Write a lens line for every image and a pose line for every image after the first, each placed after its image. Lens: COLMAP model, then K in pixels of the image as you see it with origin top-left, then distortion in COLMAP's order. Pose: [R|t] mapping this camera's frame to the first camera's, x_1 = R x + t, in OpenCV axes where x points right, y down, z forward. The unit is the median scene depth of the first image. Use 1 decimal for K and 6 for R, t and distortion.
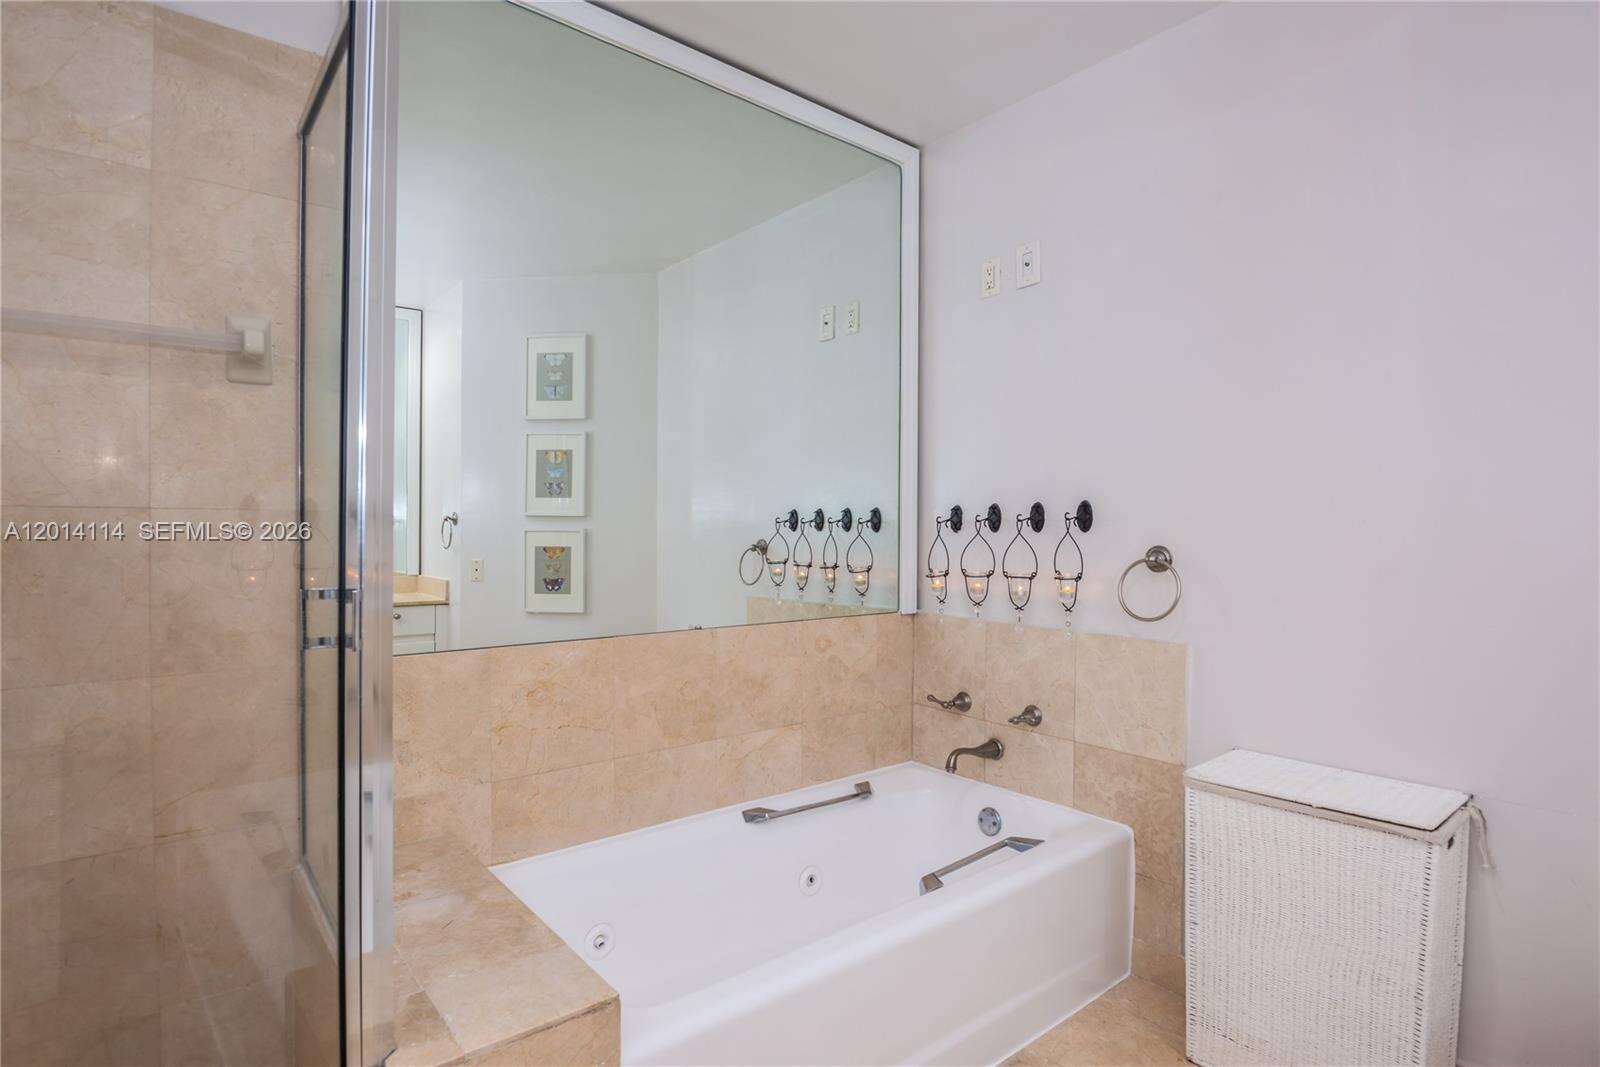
lens RADIAL K [[893.7, 0, 799.6], [0, 893.7, 531.8], [0, 0, 1]] dist [-0.000136, -0.000028]
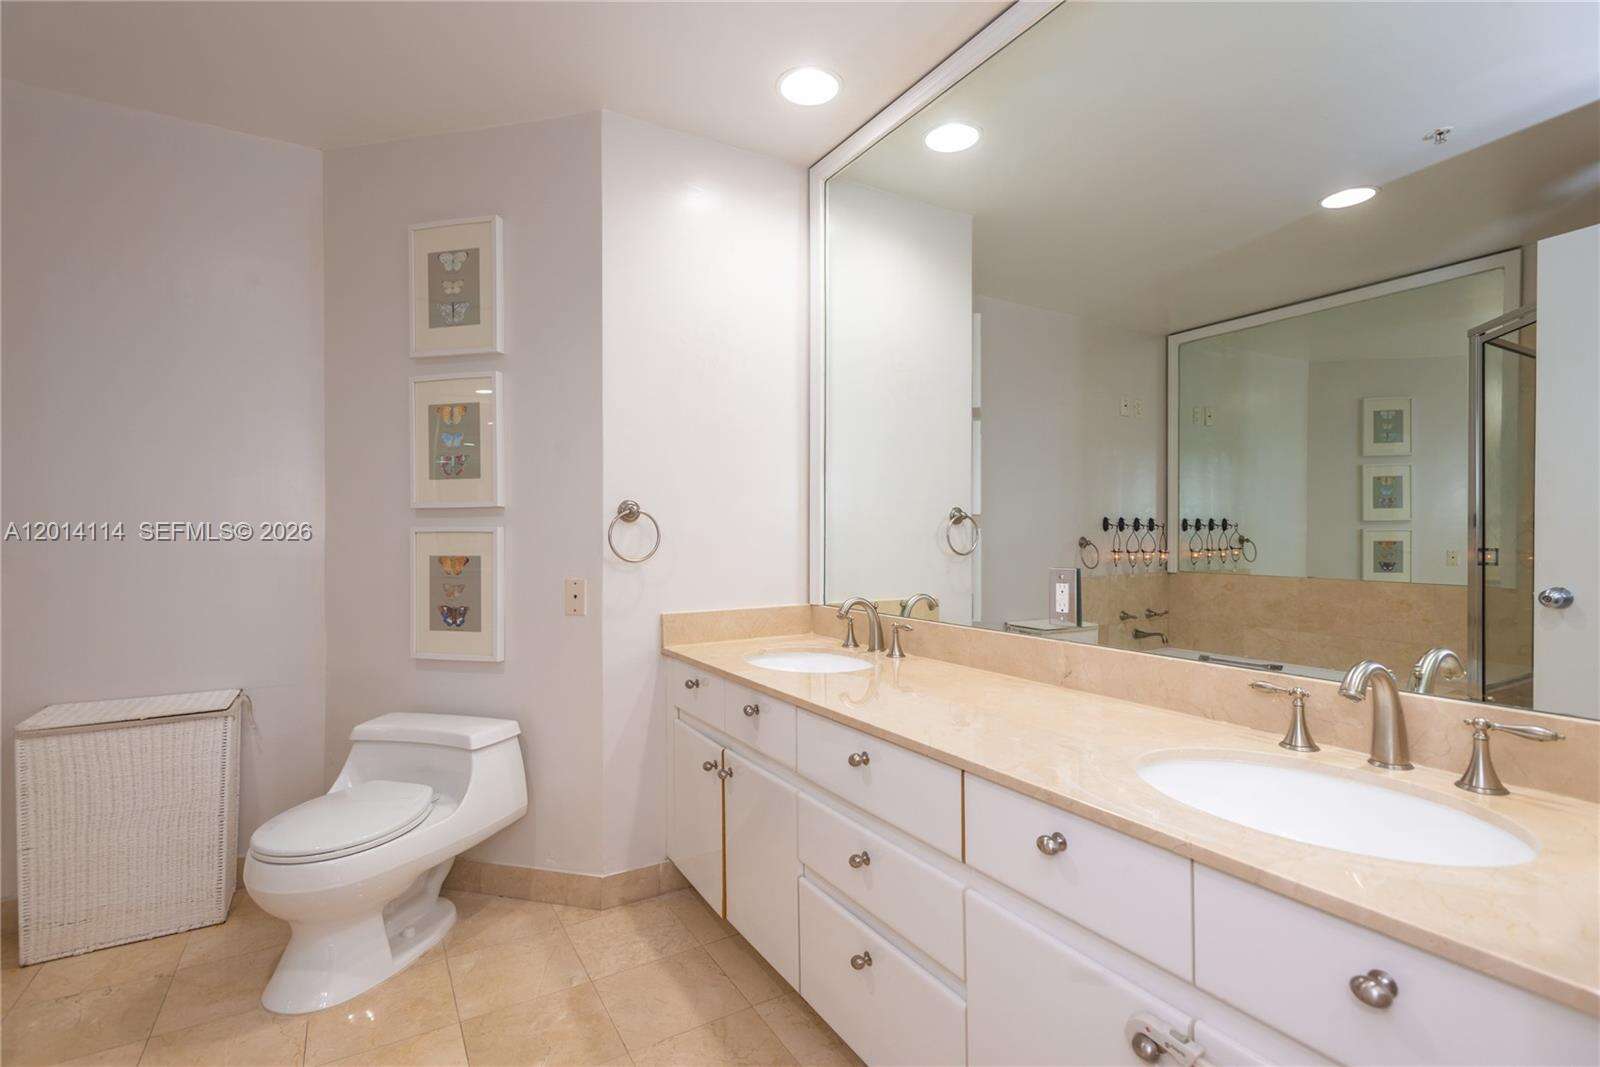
lens RADIAL K [[766.2, 0, 789.7], [0, 766.2, 525.6], [0, 0, 1]] dist [0.027535, -0.026737]
pose [[0.208406, -0.003324, 0.978037, -1.479575], [-0.002132, 0.999990, 0.003853, -0.014432], [-0.978040, -0.002888, 0.208397, 1.268069]]
